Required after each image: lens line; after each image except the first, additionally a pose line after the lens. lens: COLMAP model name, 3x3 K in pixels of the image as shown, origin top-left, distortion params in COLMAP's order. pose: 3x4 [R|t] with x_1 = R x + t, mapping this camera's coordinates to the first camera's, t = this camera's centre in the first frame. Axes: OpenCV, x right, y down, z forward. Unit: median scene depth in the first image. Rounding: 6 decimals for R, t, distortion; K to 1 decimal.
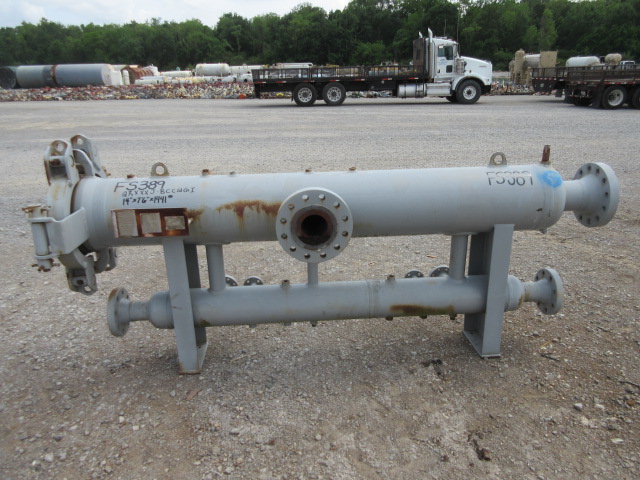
lens RADIAL K [[473.2, 0, 319.2], [0, 473.2, 241.4], [0, 0, 1]] dist [-0.001562, -0.005398]
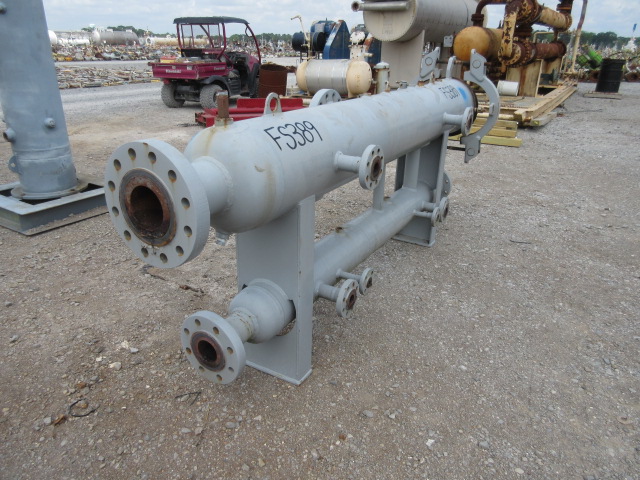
lens RADIAL K [[473.2, 0, 319.2], [0, 473.2, 241.4], [0, 0, 1]] dist [-0.001562, -0.005398]
pose [[-0.561232, 0.333570, -0.757462, 0.121243], [-0.285065, 0.781285, 0.555276, -0.054877], [0.777018, 0.527565, -0.343393, 0.185031]]
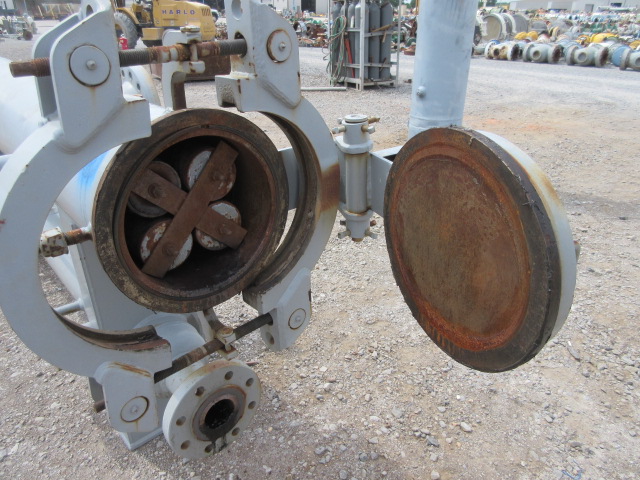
lens RADIAL K [[473.2, 0, 319.2], [0, 473.2, 241.4], [0, 0, 1]] dist [-0.001562, -0.005398]
pose [[-0.610045, -0.325626, 0.722366, -0.109438], [0.285208, 0.760313, 0.583593, -0.031178], [-0.739257, 0.562043, -0.370954, 0.143116]]
